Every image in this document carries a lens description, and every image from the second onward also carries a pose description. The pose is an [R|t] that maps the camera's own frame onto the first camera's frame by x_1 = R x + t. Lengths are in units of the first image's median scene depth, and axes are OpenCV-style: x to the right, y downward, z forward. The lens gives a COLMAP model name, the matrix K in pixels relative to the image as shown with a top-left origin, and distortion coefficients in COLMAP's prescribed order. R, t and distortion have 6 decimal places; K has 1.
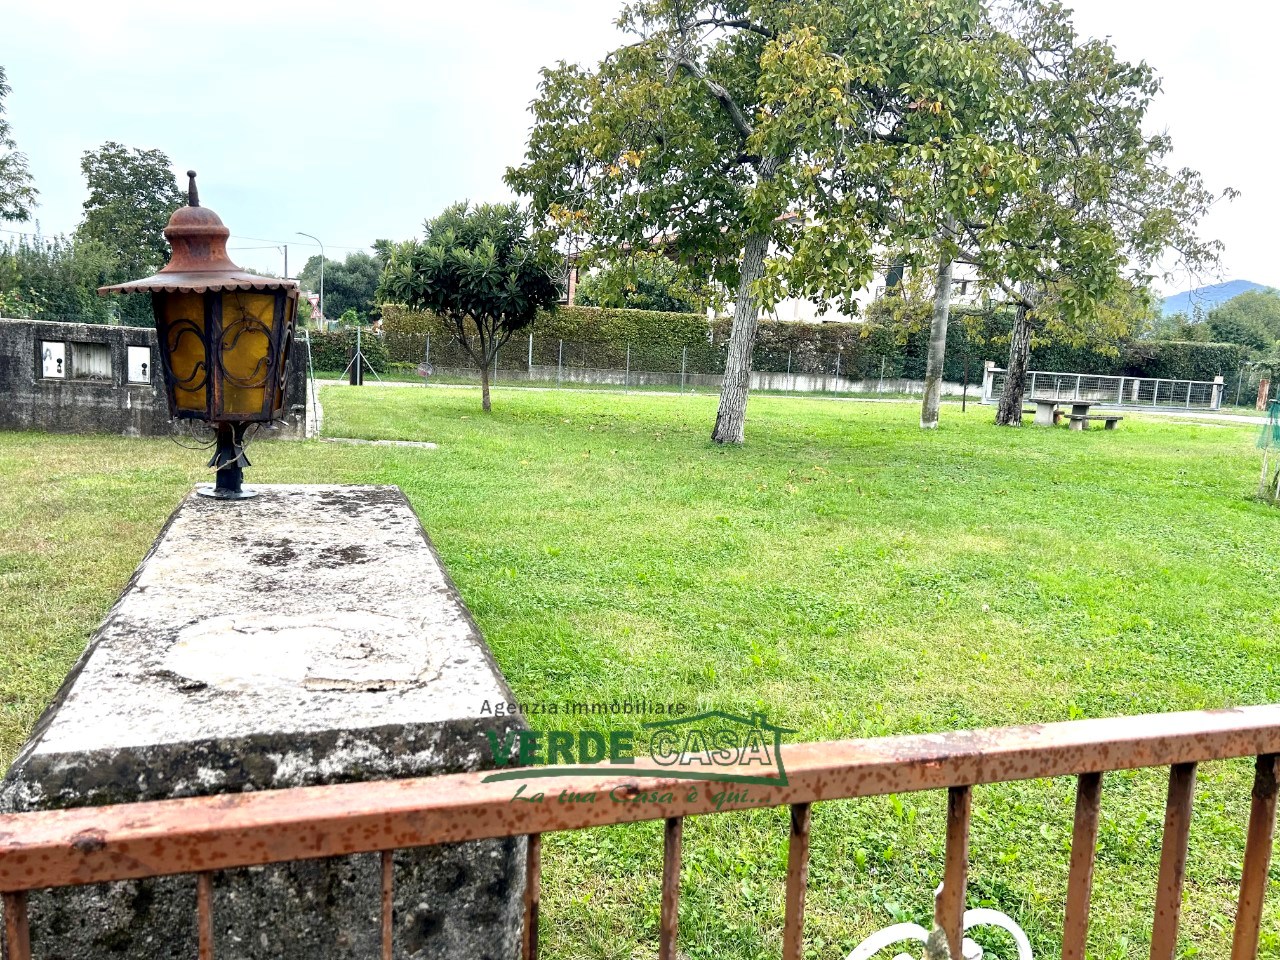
lens RADIAL K [[941.3, 0, 640.0], [0, 941.3, 480.0], [0, 0, 1]] dist [0.052784, -0.061031]
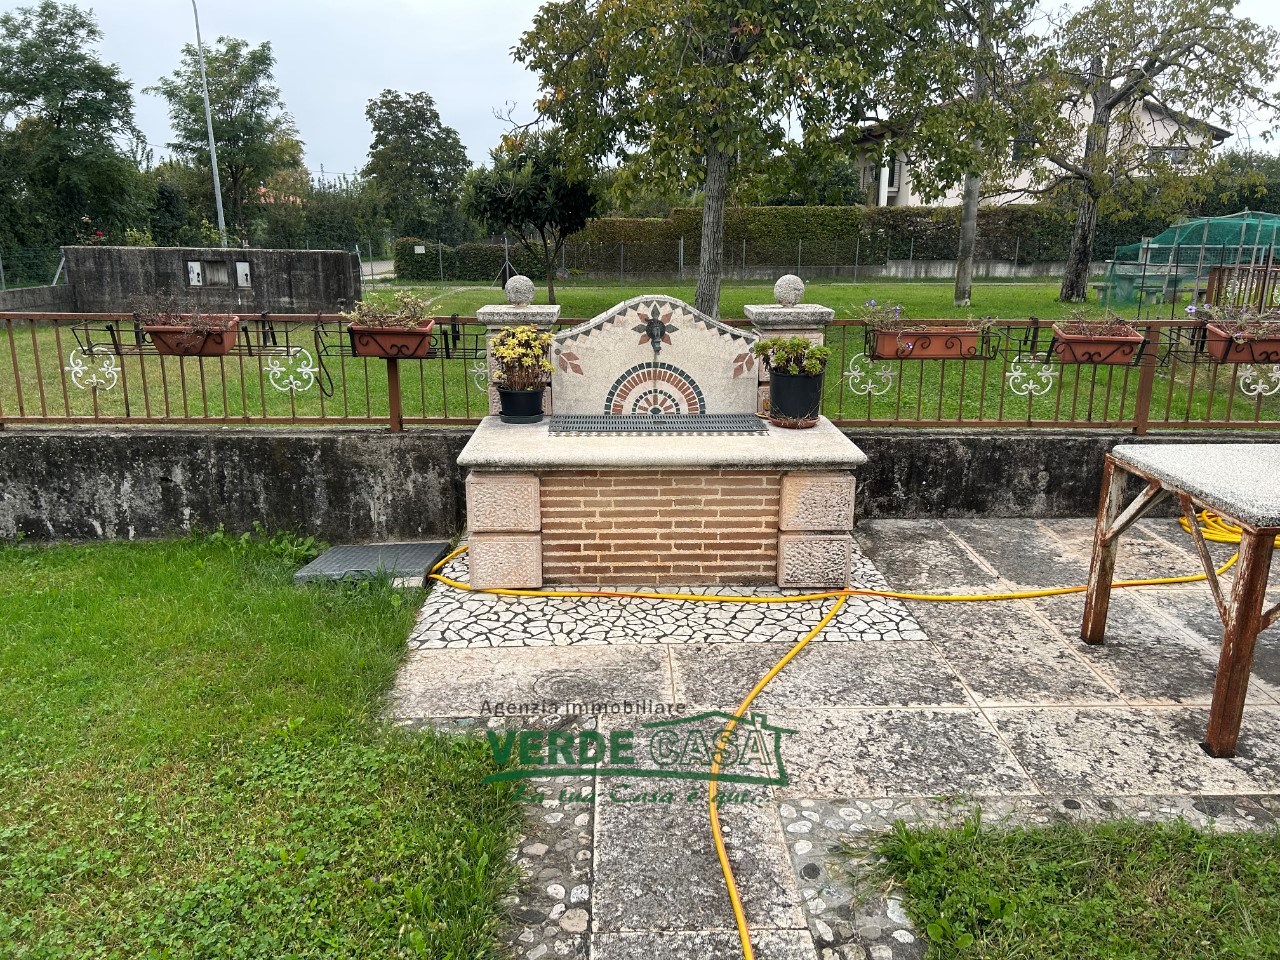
lens RADIAL K [[941.3, 0, 640.0], [0, 941.3, 480.0], [0, 0, 1]] dist [0.052784, -0.061031]
pose [[0.948048, 0.024144, -0.317209, 0.184527], [0.007020, 0.995285, 0.096735, 0.020066], [0.318049, -0.093937, 0.943409, -0.077729]]
